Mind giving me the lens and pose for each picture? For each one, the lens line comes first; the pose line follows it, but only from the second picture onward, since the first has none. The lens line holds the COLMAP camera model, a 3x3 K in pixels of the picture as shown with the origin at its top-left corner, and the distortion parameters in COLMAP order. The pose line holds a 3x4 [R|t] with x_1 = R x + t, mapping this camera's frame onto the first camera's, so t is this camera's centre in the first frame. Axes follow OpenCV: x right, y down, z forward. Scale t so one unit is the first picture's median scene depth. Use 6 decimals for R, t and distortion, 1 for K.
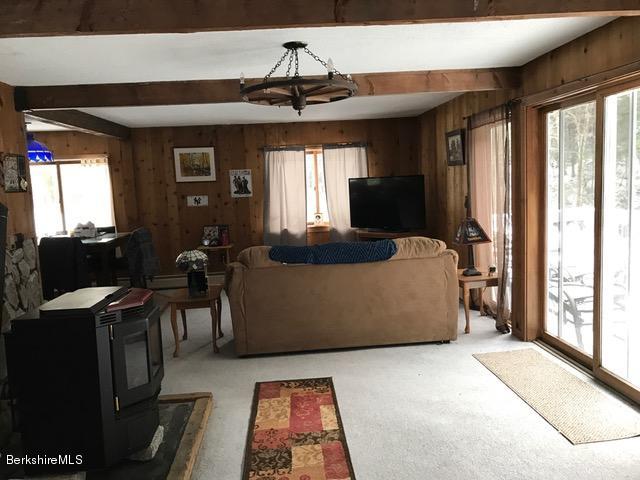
lens RADIAL K [[517.5, 0, 320.0], [0, 517.5, 240.0], [0, 0, 1]] dist [0.060796, -0.140992]
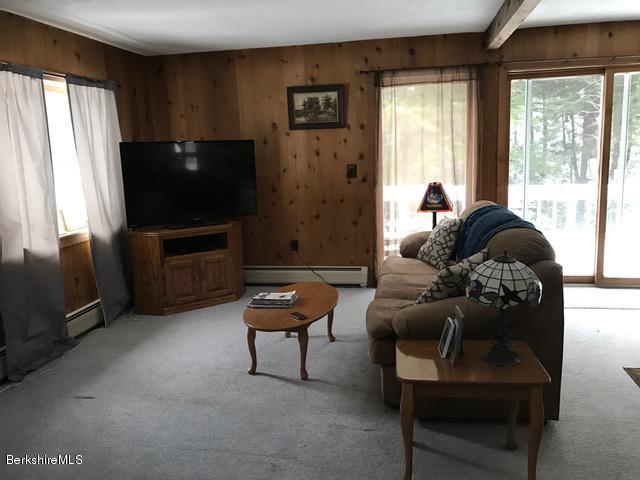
lens RADIAL K [[517.5, 0, 320.0], [0, 517.5, 240.0], [0, 0, 1]] dist [0.060796, -0.140992]
pose [[0.240694, -0.109767, 0.964374, -0.542774], [0.141232, 0.986970, 0.077089, -0.034883], [-0.960271, 0.117646, 0.253060, 0.808803]]
